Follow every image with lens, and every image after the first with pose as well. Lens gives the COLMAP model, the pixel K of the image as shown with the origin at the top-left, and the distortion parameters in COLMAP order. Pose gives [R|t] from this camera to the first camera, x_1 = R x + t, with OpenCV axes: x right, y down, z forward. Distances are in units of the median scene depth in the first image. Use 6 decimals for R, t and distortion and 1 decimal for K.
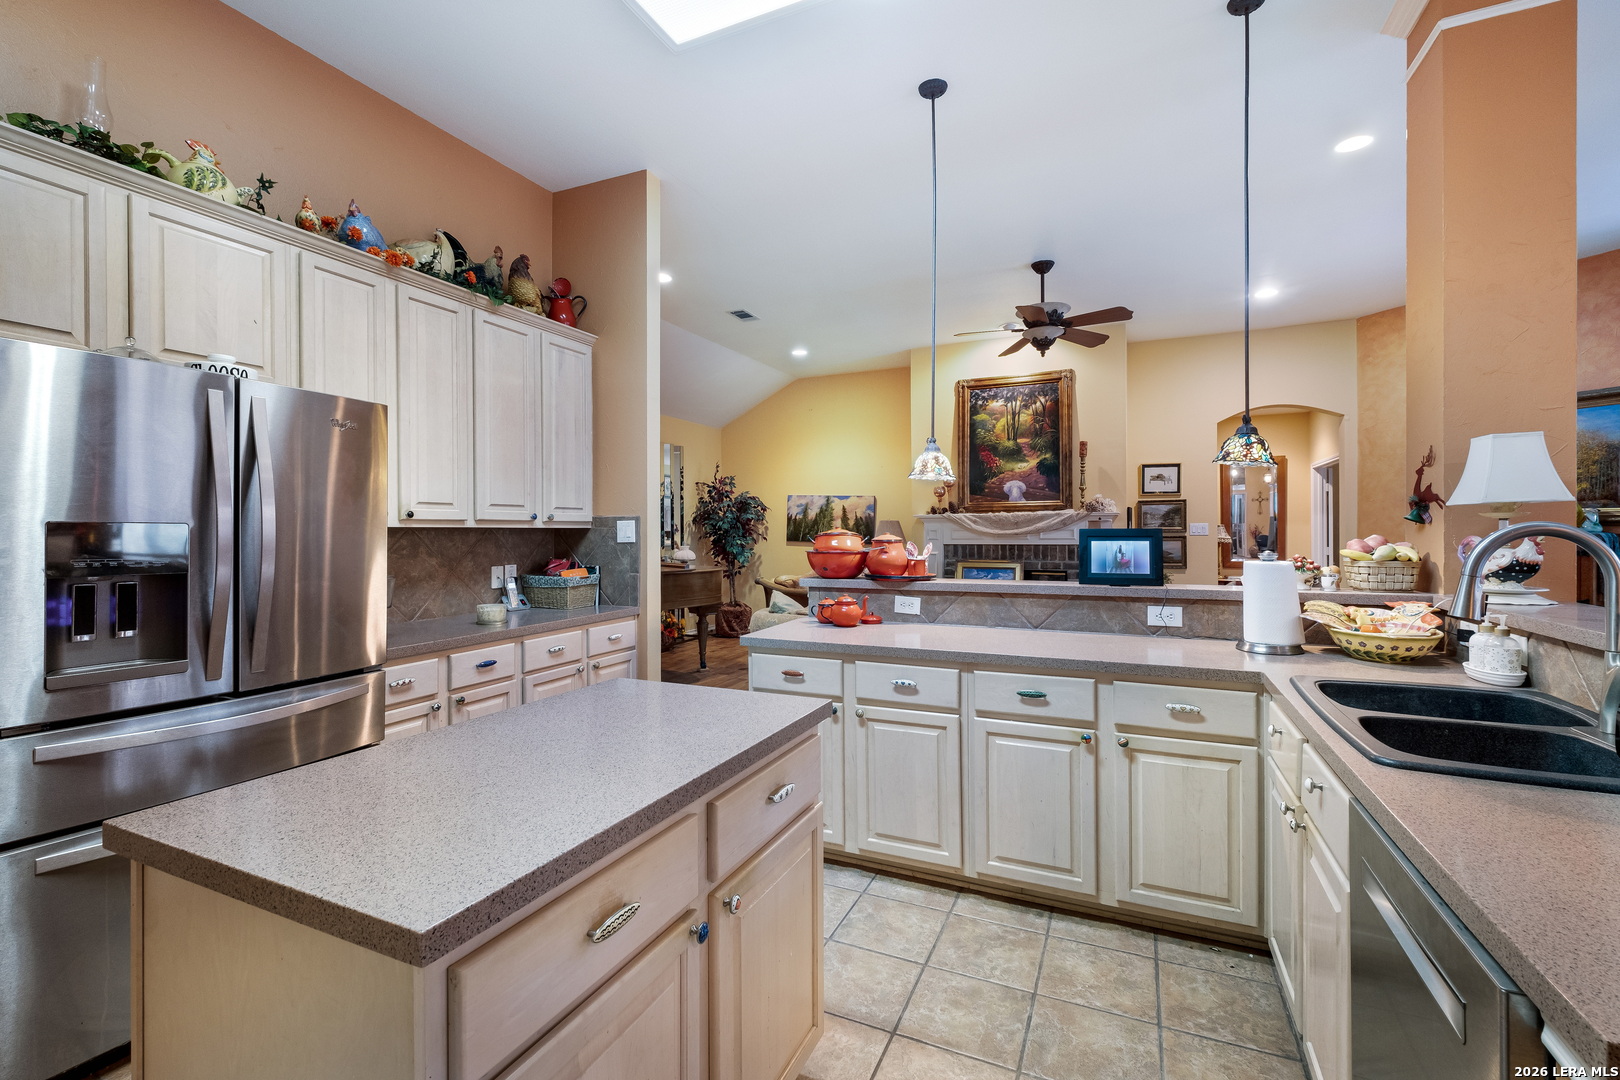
lens RADIAL K [[697.4, 0, 803.0], [0, 697.4, 532.8], [0, 0, 1]] dist [0.004218, -0.003627]
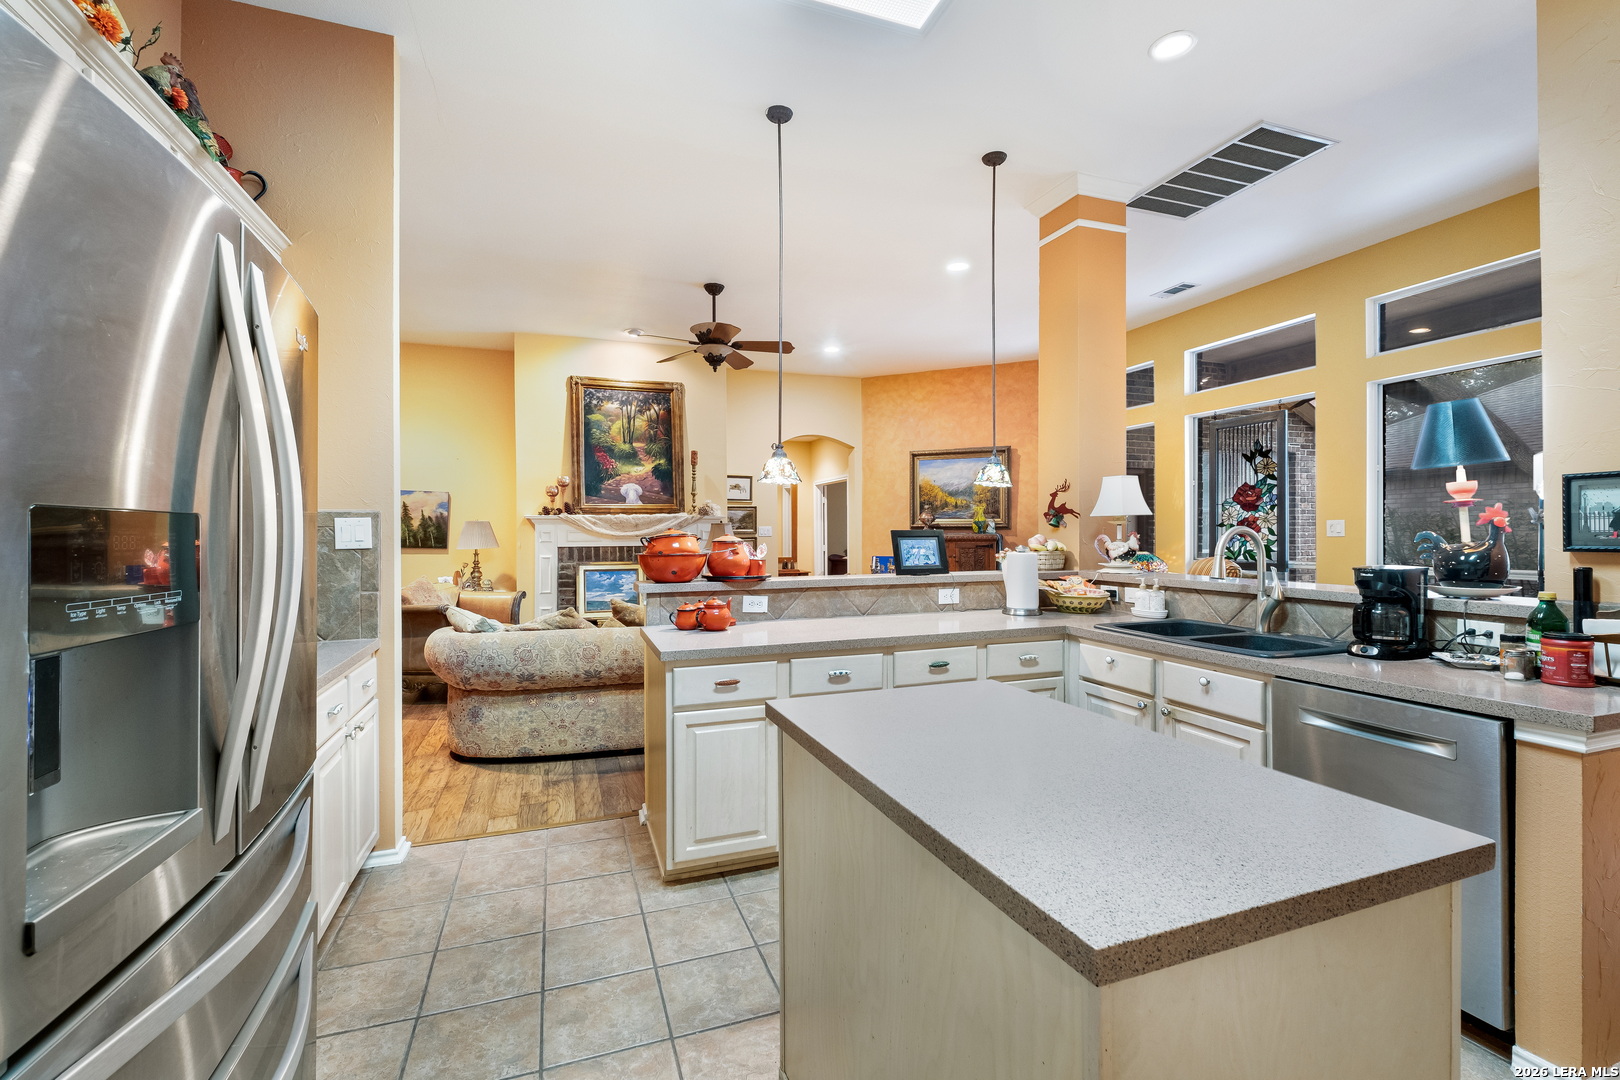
lens RADIAL K [[697.4, 0, 804.8], [0, 697.4, 535.2], [0, 0, 1]] dist [0.004218, -0.003627]
pose [[0.707831, -0.002874, 0.706376, -0.243289], [0.003033, 0.999995, 0.001030, 0.000578], [-0.706375, 0.001413, 0.707837, 0.102504]]
